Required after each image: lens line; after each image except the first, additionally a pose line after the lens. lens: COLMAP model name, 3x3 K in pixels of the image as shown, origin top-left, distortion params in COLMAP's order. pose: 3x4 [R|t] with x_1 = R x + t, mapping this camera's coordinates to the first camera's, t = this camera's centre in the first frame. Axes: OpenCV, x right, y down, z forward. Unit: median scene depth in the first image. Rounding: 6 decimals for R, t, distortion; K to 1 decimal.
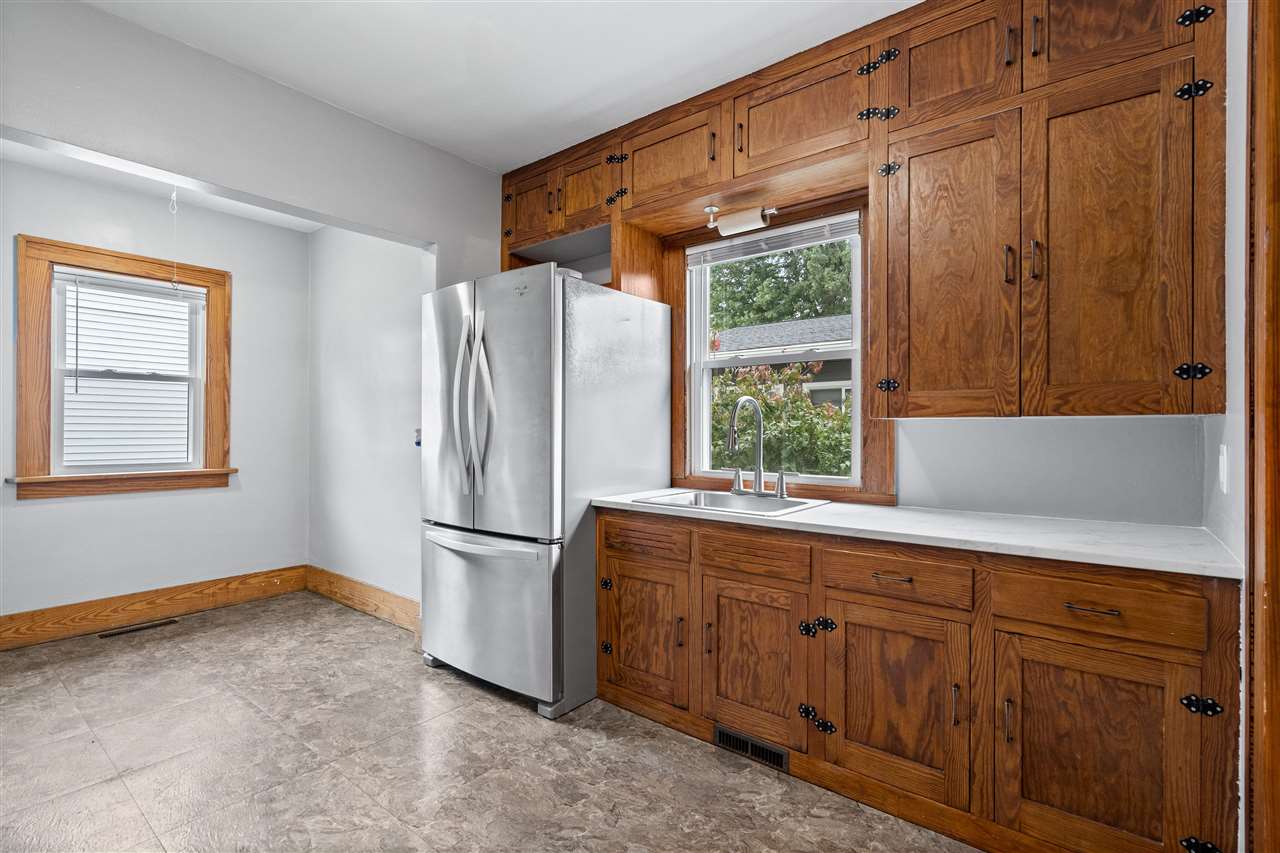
lens RADIAL K [[598.4, 0, 651.7], [0, 598.4, 426.1], [0, 0, 1]] dist [0.001565, 0.000959]
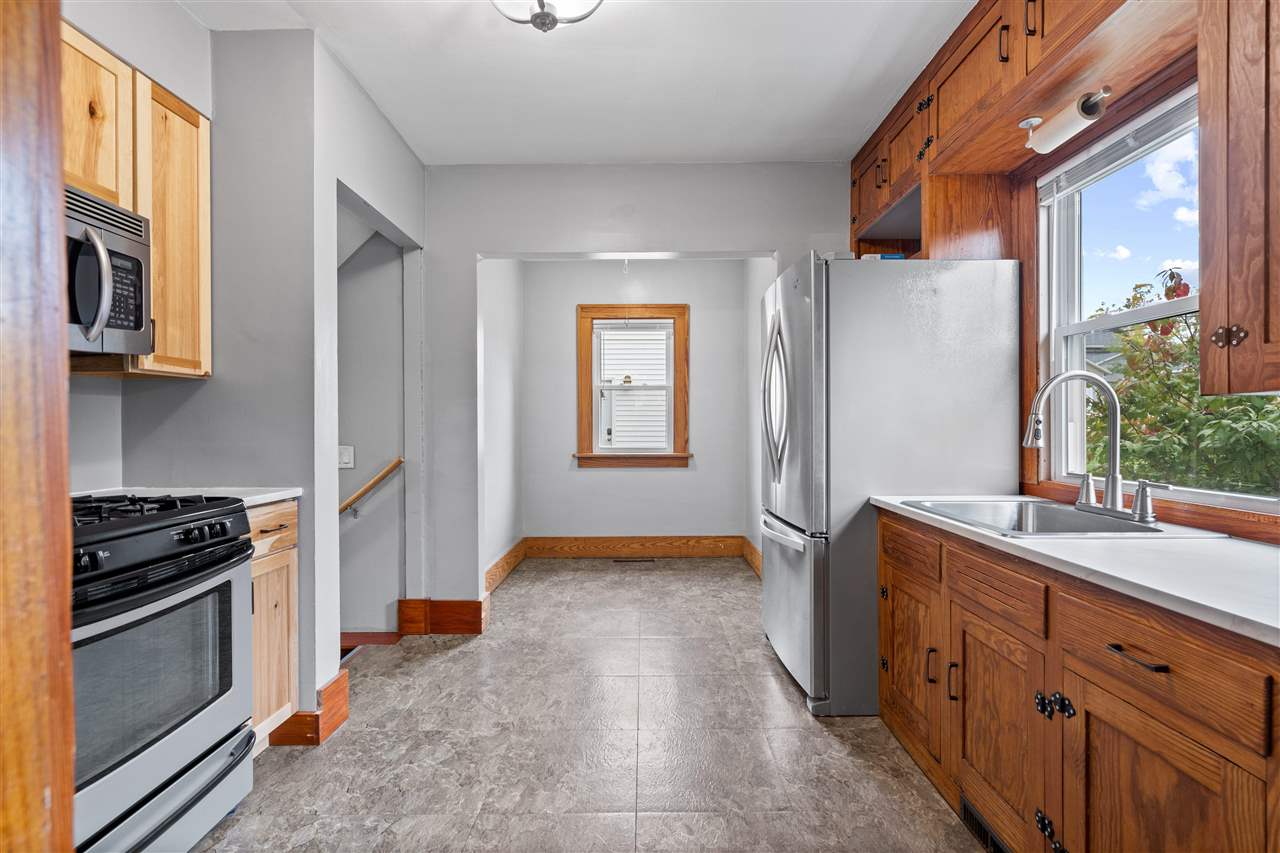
lens RADIAL K [[598.4, 0, 632.4], [0, 598.4, 428.0], [0, 0, 1]] dist [0.001565, 0.000959]
pose [[0.609646, 0.000752, -0.792674, 0.287520], [0.008198, 0.999940, 0.007254, 0.004572], [0.792632, -0.010920, 0.609603, 0.111615]]
